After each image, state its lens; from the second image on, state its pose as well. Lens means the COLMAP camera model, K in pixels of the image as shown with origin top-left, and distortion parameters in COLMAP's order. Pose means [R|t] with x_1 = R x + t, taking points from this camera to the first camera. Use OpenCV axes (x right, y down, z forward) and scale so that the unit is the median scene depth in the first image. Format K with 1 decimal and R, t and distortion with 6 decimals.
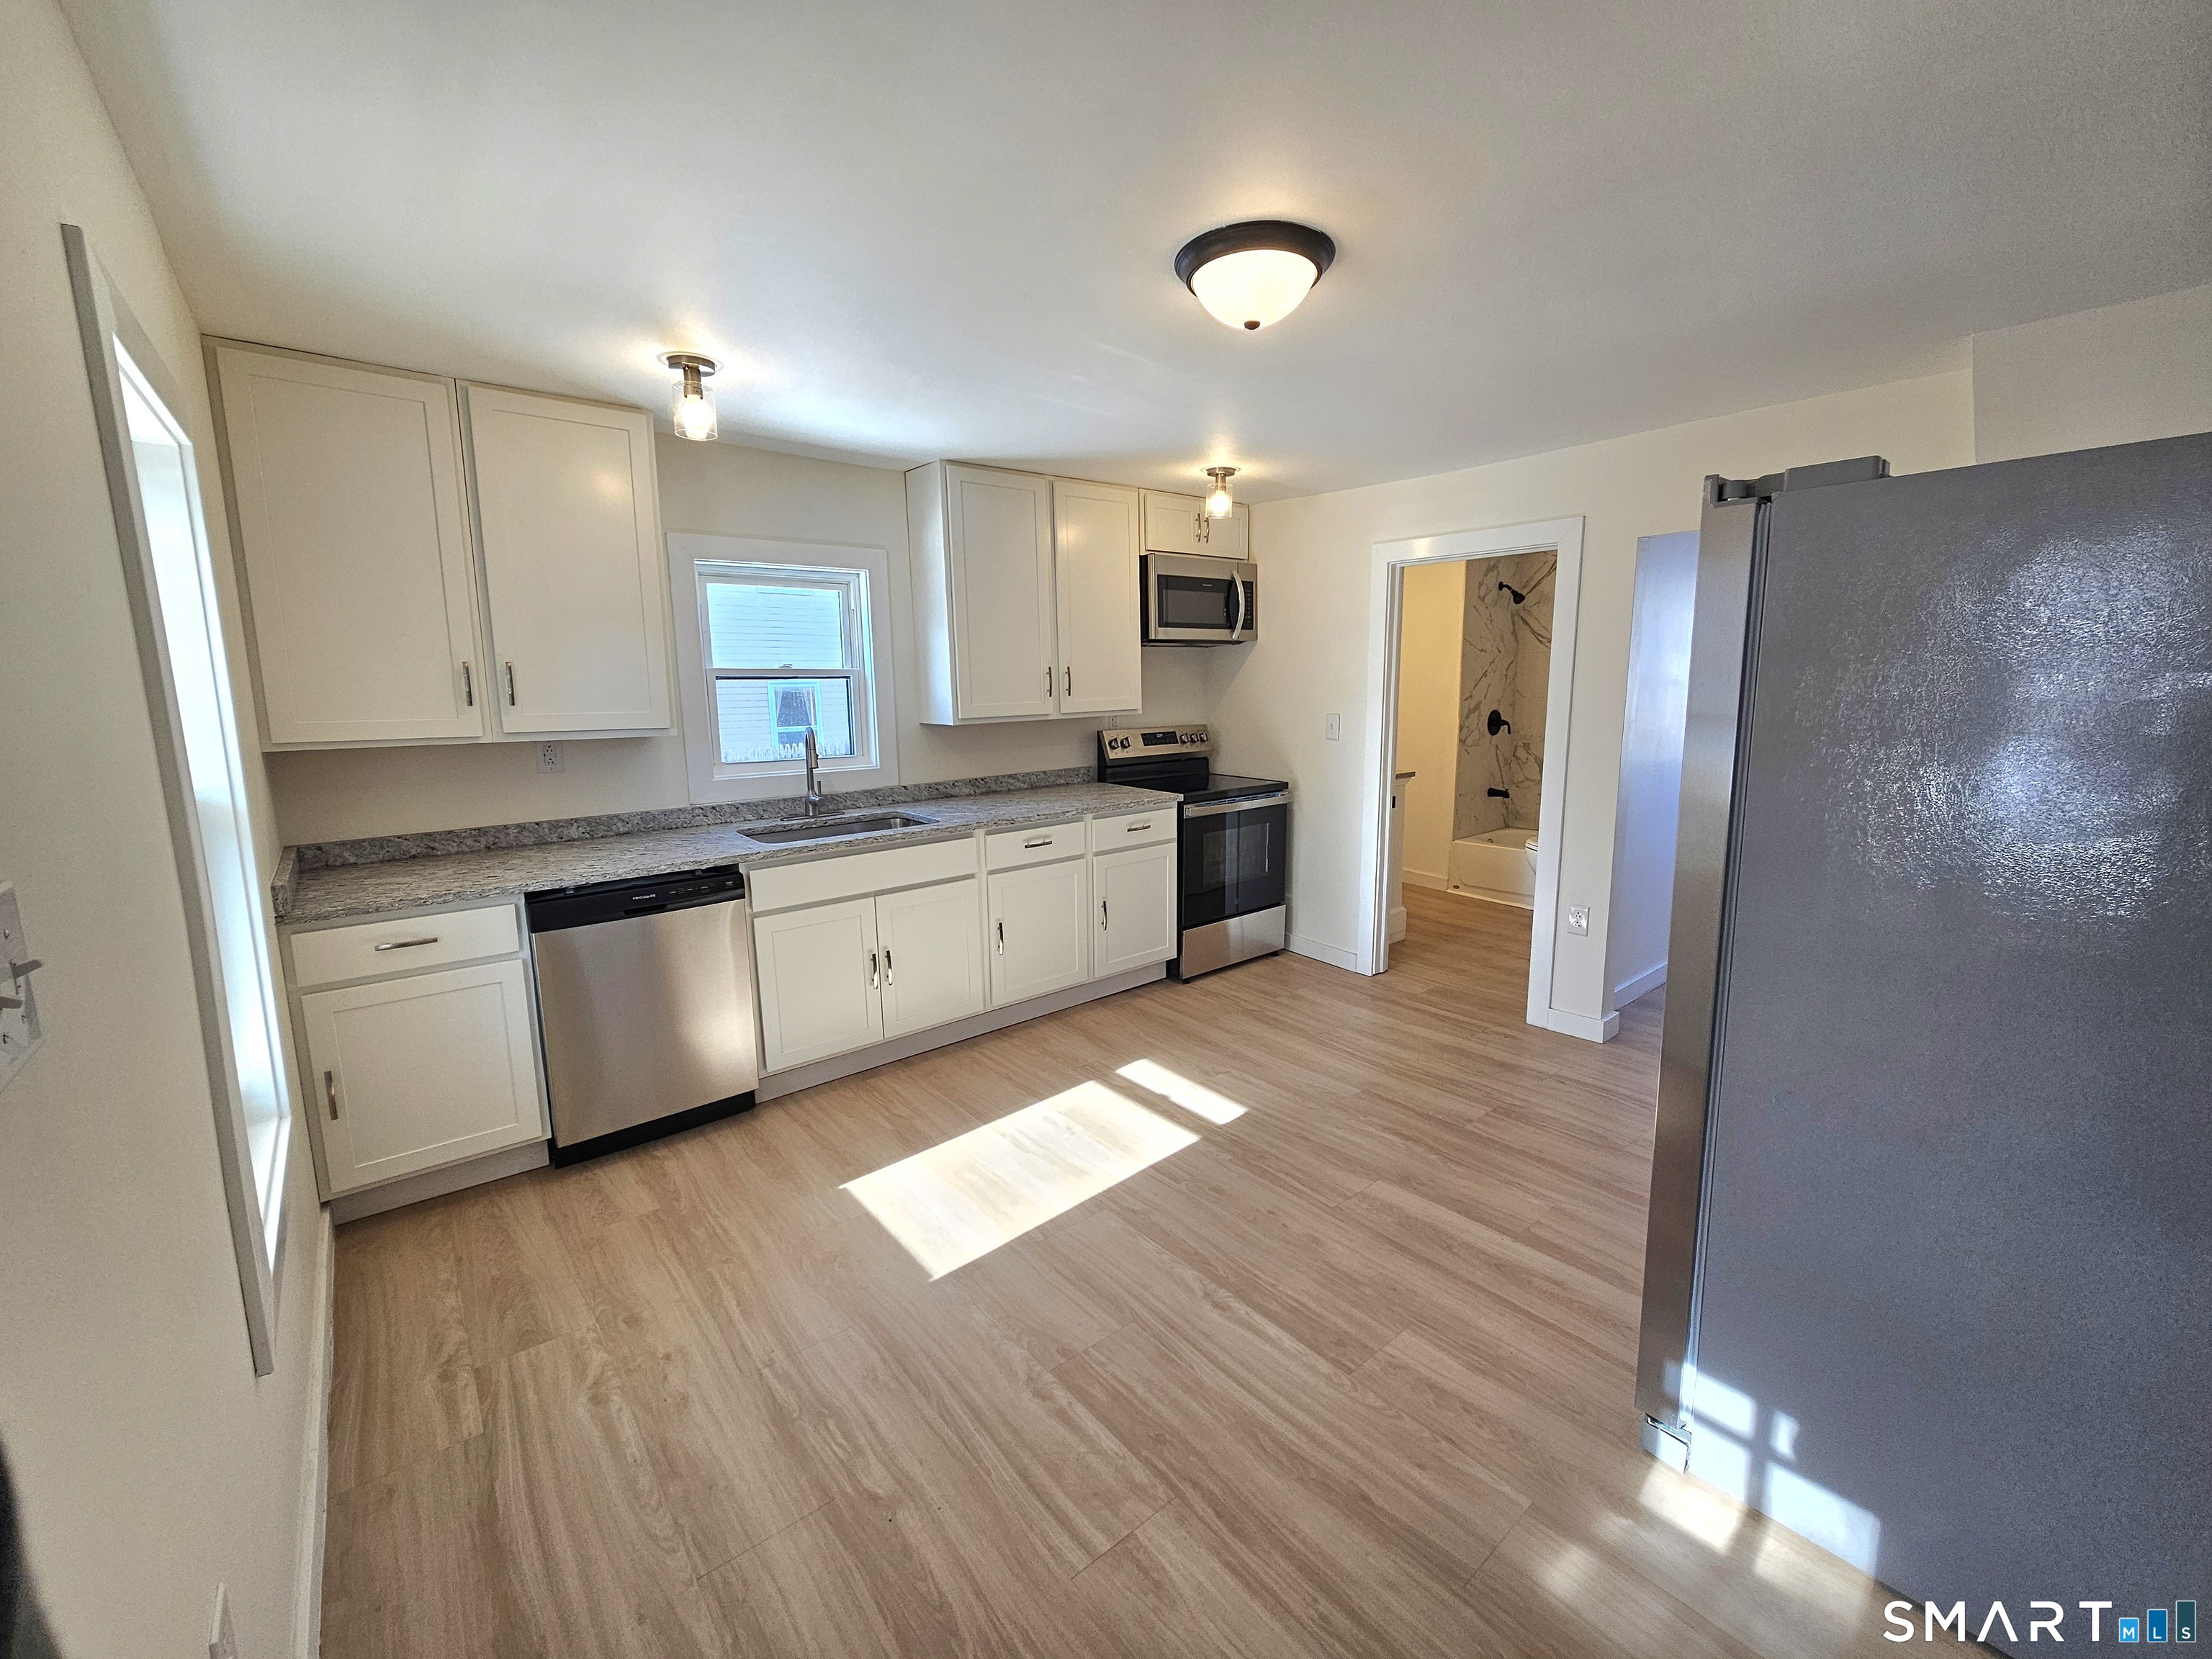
lens RADIAL K [[908.5, 0, 1107.6], [0, 908.5, 822.6], [0, 0, 1]] dist [0.000675, 0.000037]
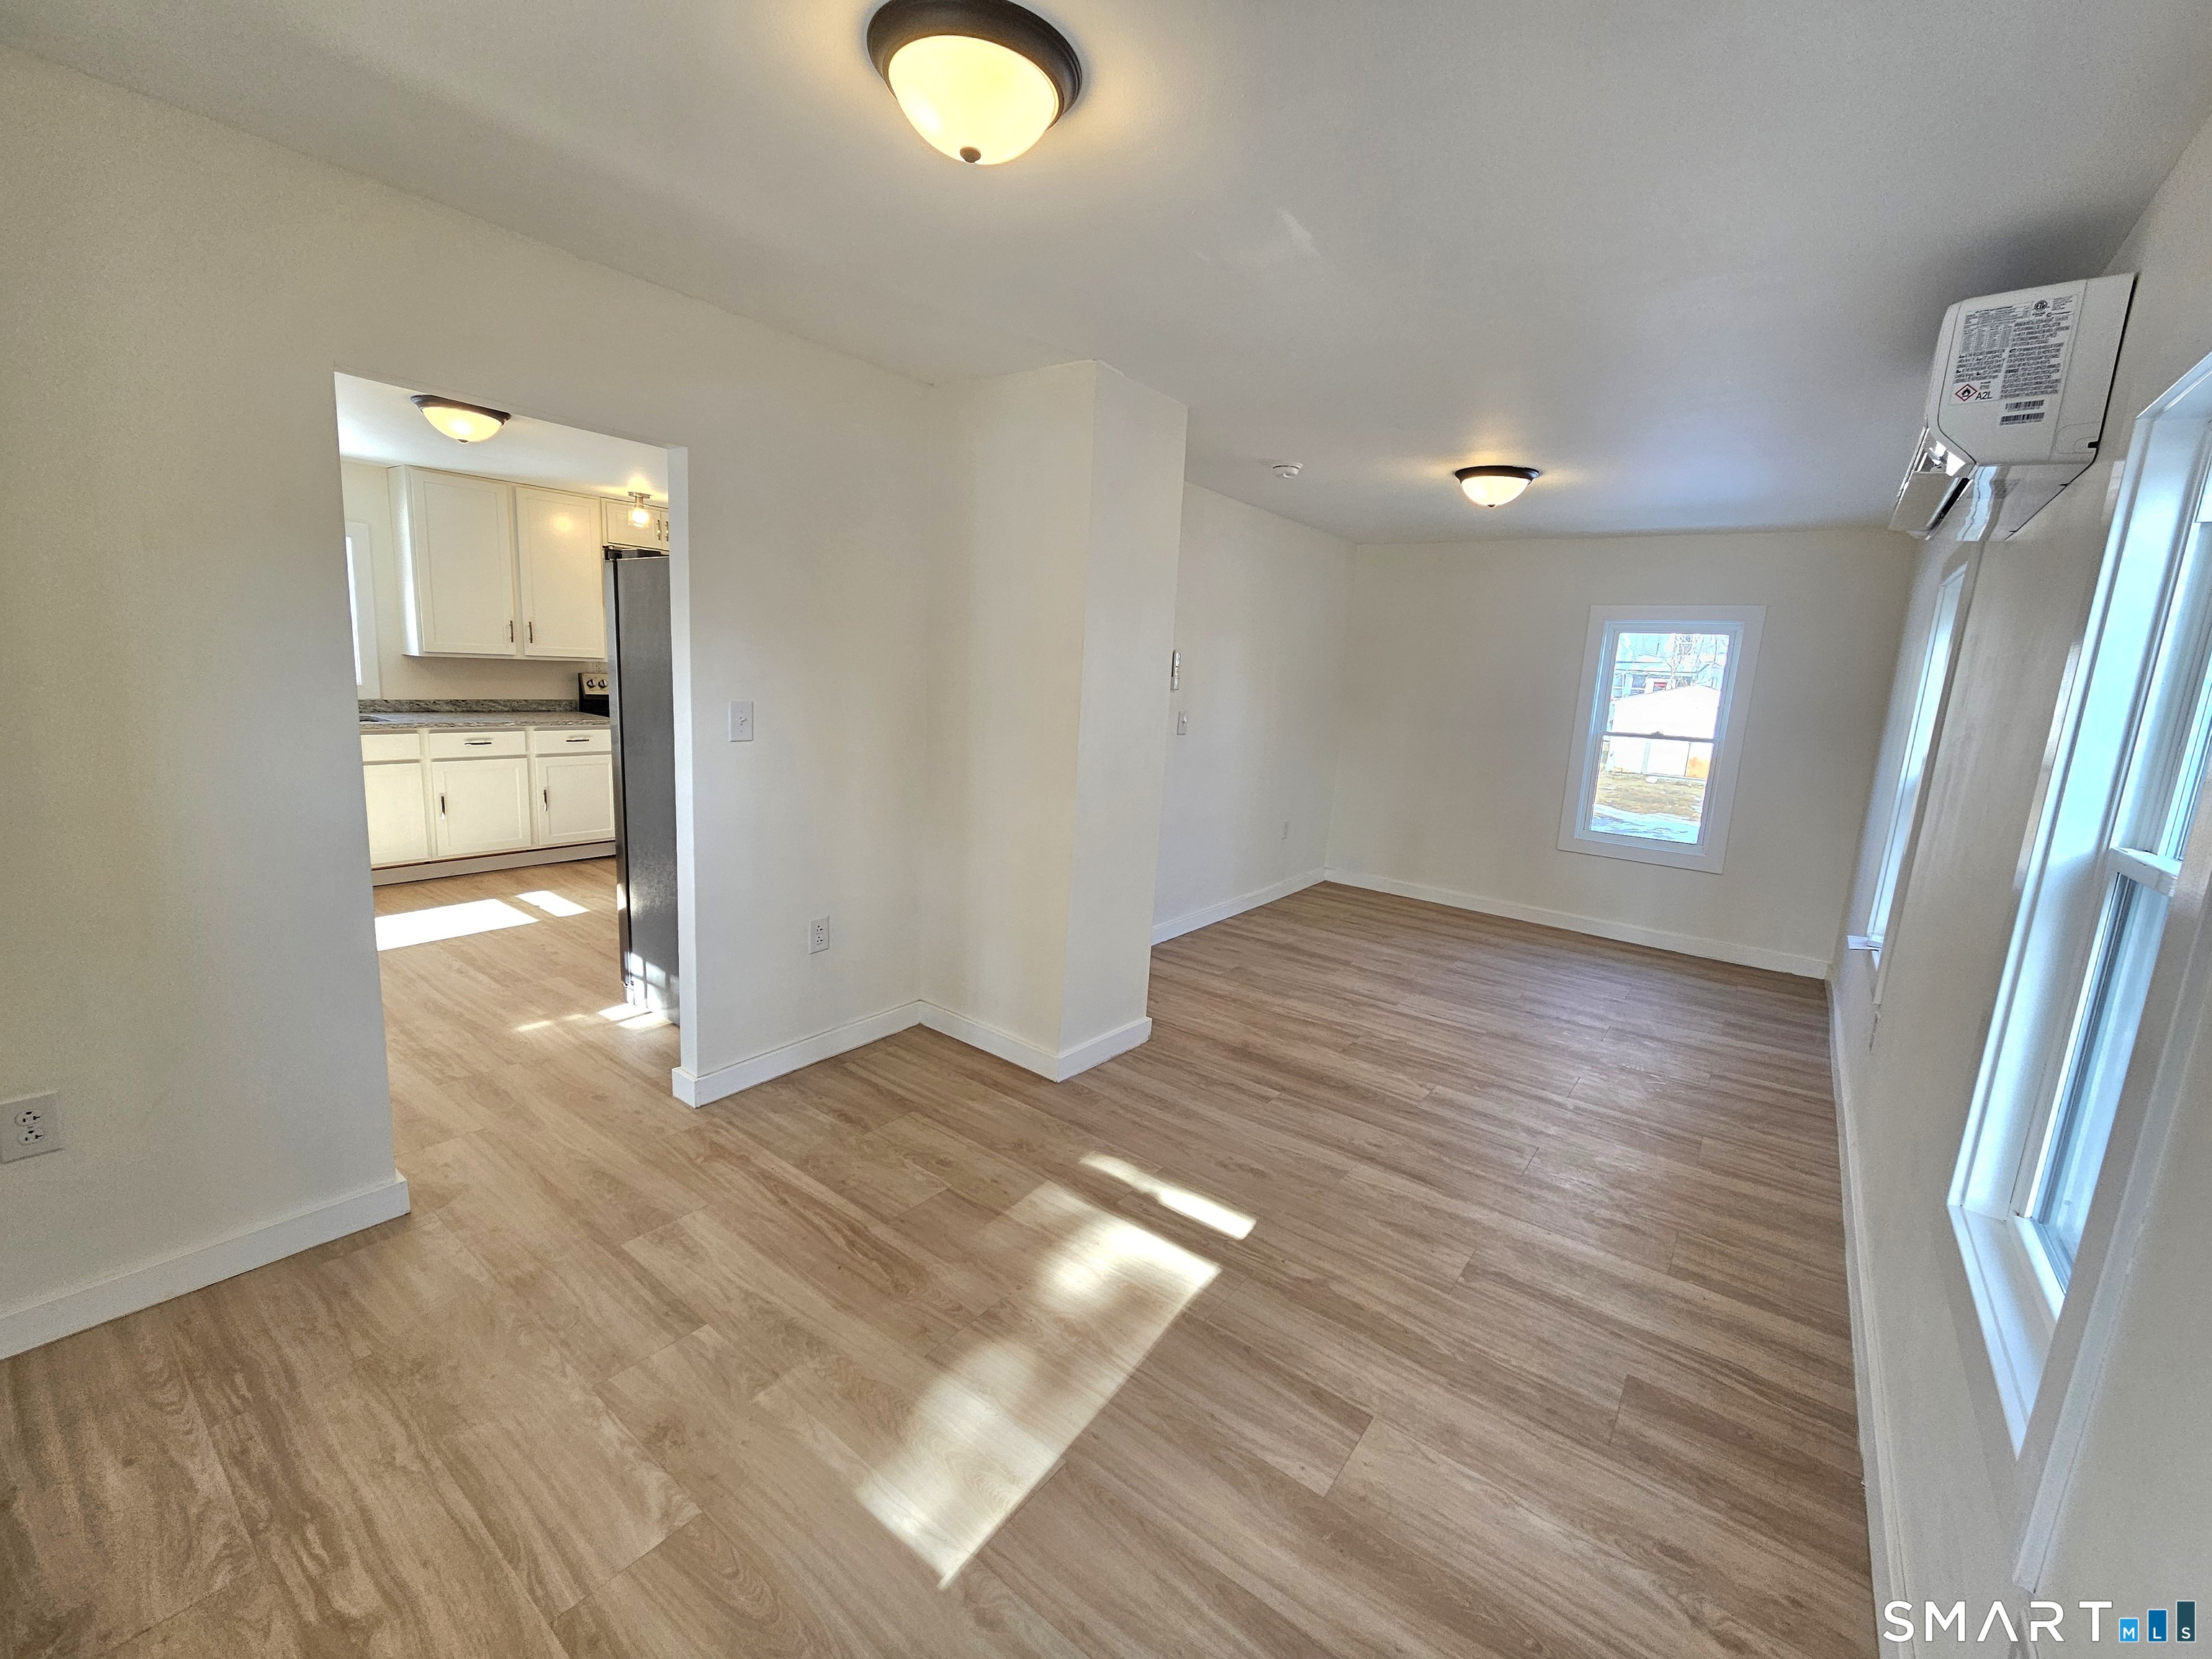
lens RADIAL K [[915.7, 0, 1078.7], [0, 915.7, 819.7], [0, 0, 1]] dist [0.002153, 0.000054]
pose [[0.975375, 0.030763, 0.218396, 0.760545], [-0.033017, 0.999432, 0.006678, 0.147824], [-0.218066, -0.013725, 0.975837, -0.868224]]
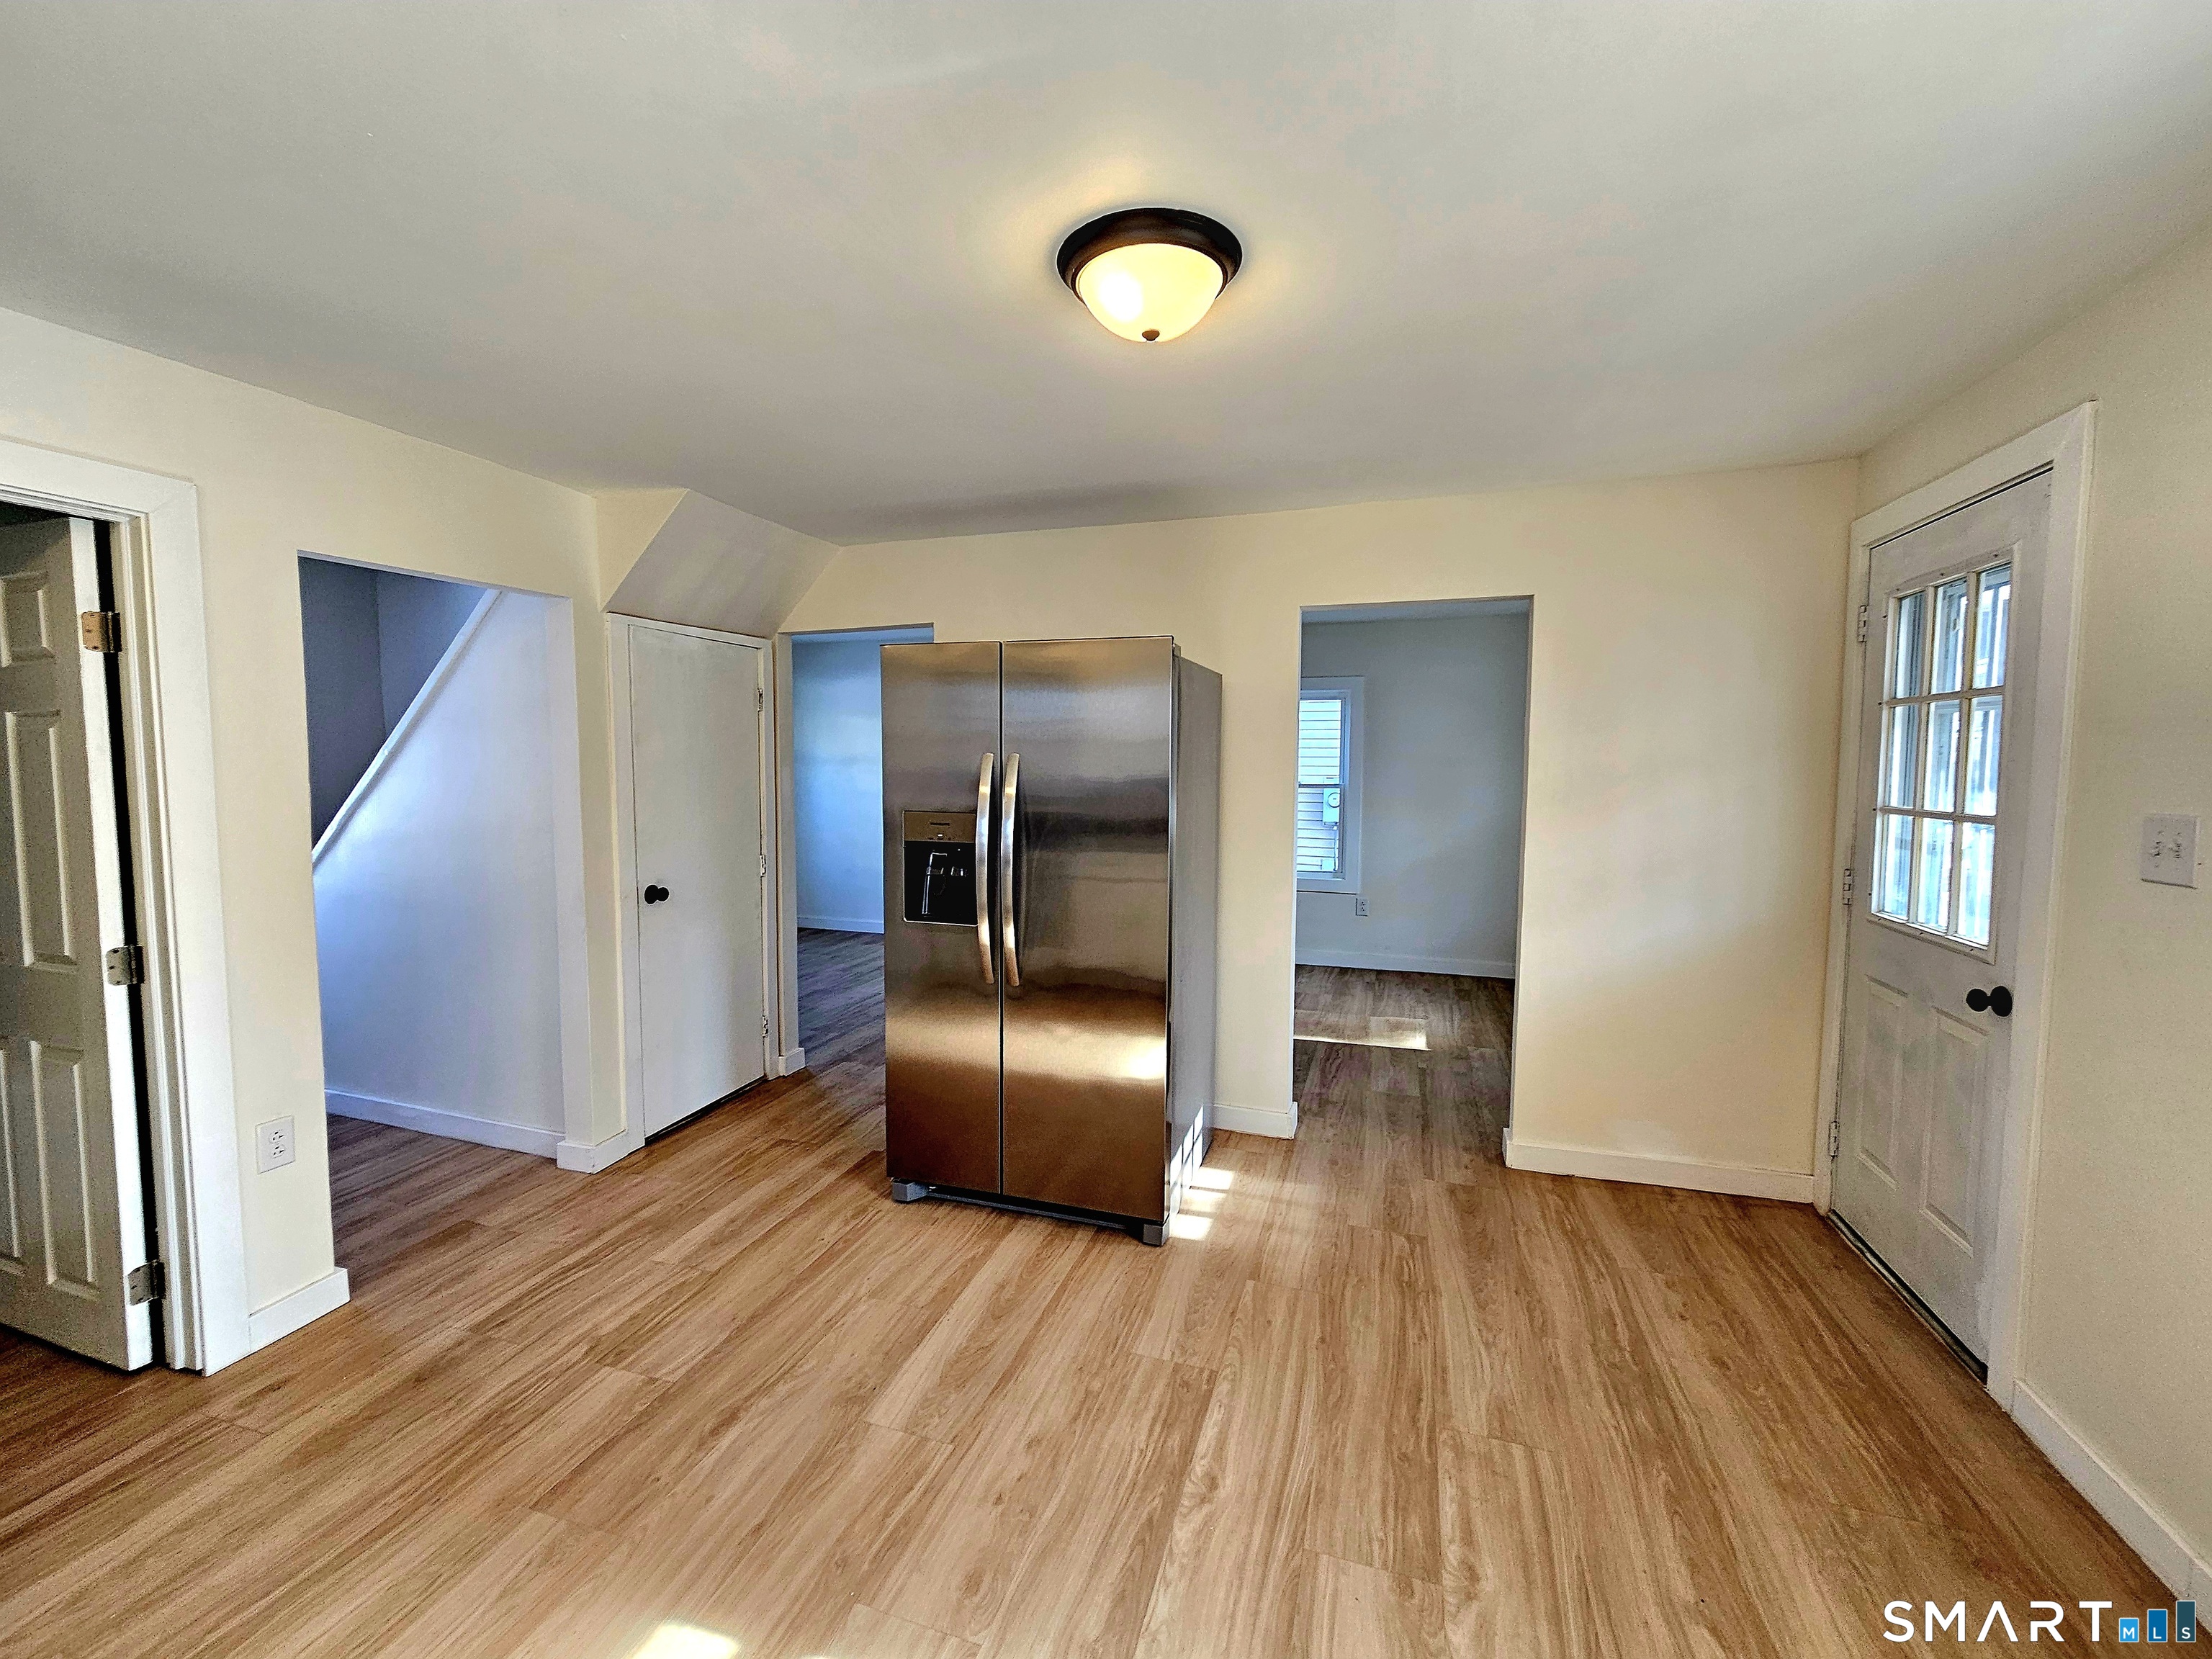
lens RADIAL K [[908.5, 0, 1107.6], [0, 908.5, 822.6], [0, 0, 1]] dist [0.000675, 0.000037]
pose [[-0.537202, -0.047764, 0.842100, -0.420865], [0.137348, 0.980115, 0.143211, -0.167925], [-0.832195, 0.192594, -0.519960, 1.166918]]
